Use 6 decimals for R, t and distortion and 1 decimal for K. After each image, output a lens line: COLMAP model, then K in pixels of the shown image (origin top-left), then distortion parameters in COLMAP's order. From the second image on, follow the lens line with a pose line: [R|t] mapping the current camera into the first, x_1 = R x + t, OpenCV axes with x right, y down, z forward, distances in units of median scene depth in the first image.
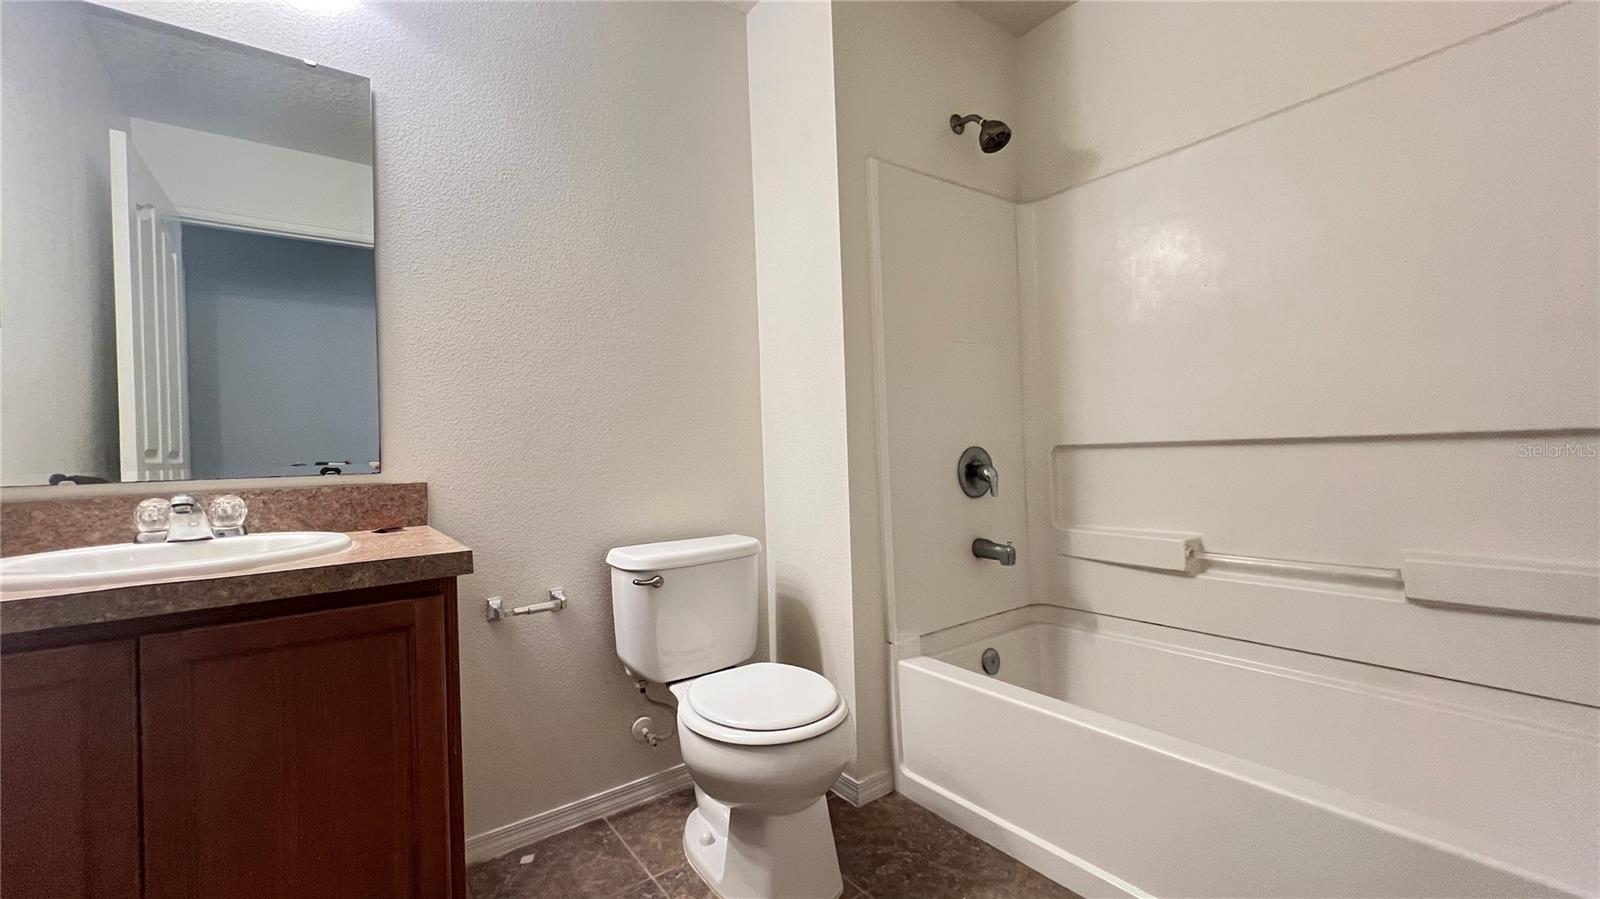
lens RADIAL K [[634.9, 0, 795.2], [0, 634.9, 447.8], [0, 0, 1]] dist [0.000003, 0.000103]
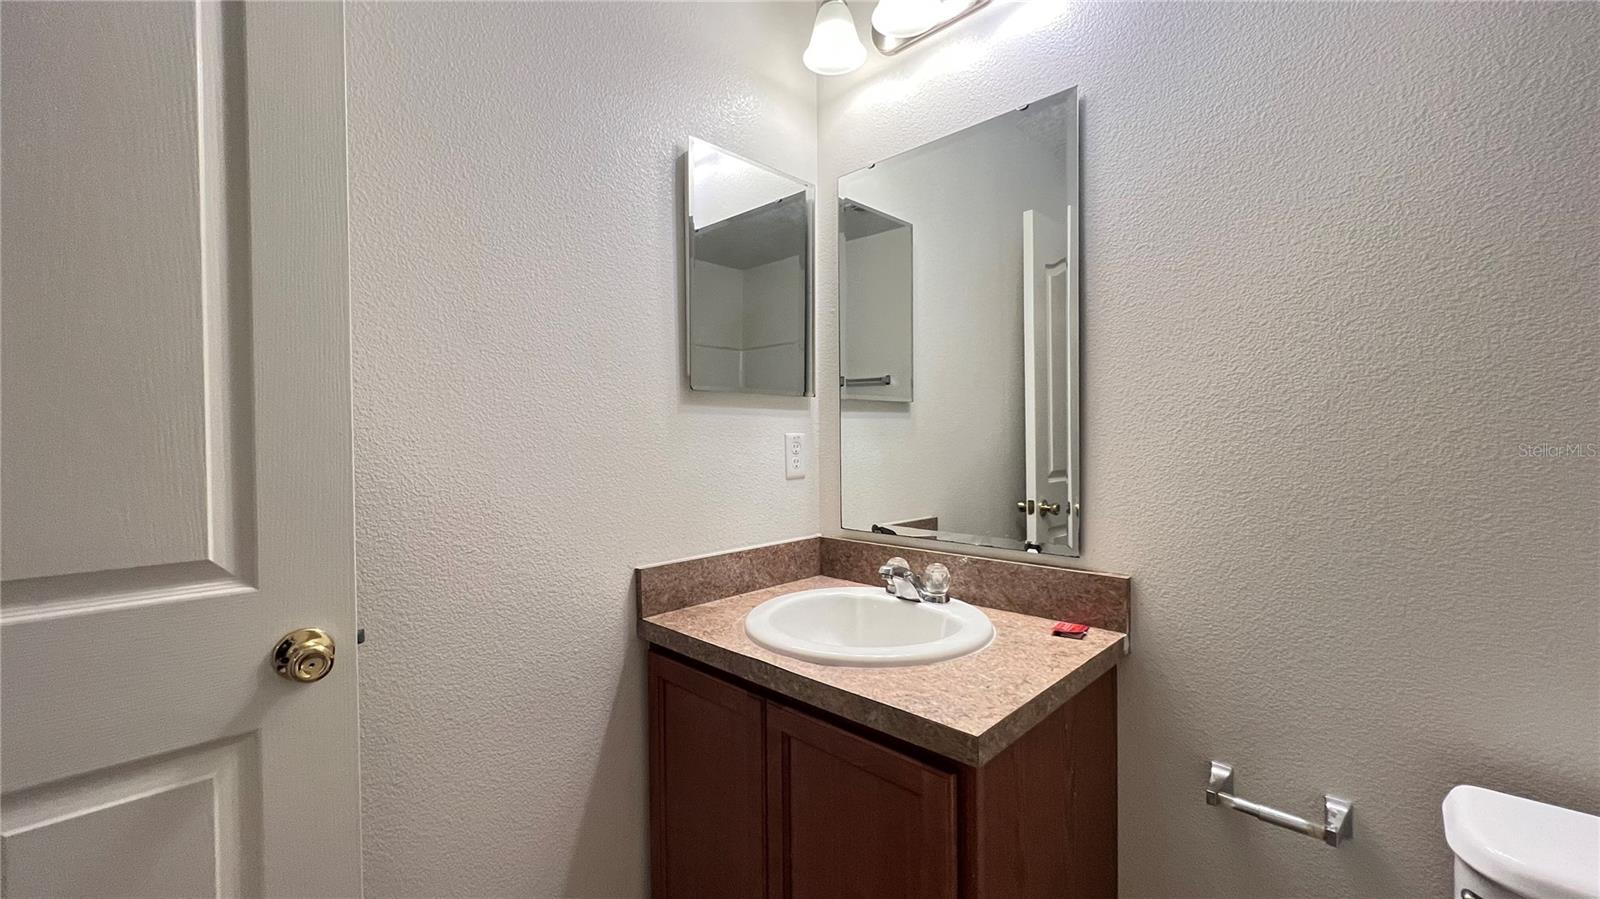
lens RADIAL K [[634.9, 0, 797.3], [0, 634.9, 450.2], [0, 0, 1]] dist [0.000003, 0.000103]
pose [[0.148434, 0.052086, -0.987550, 0.120893], [0.013121, 0.998420, 0.054631, -0.155325], [0.988835, -0.021067, 0.147516, 0.508668]]
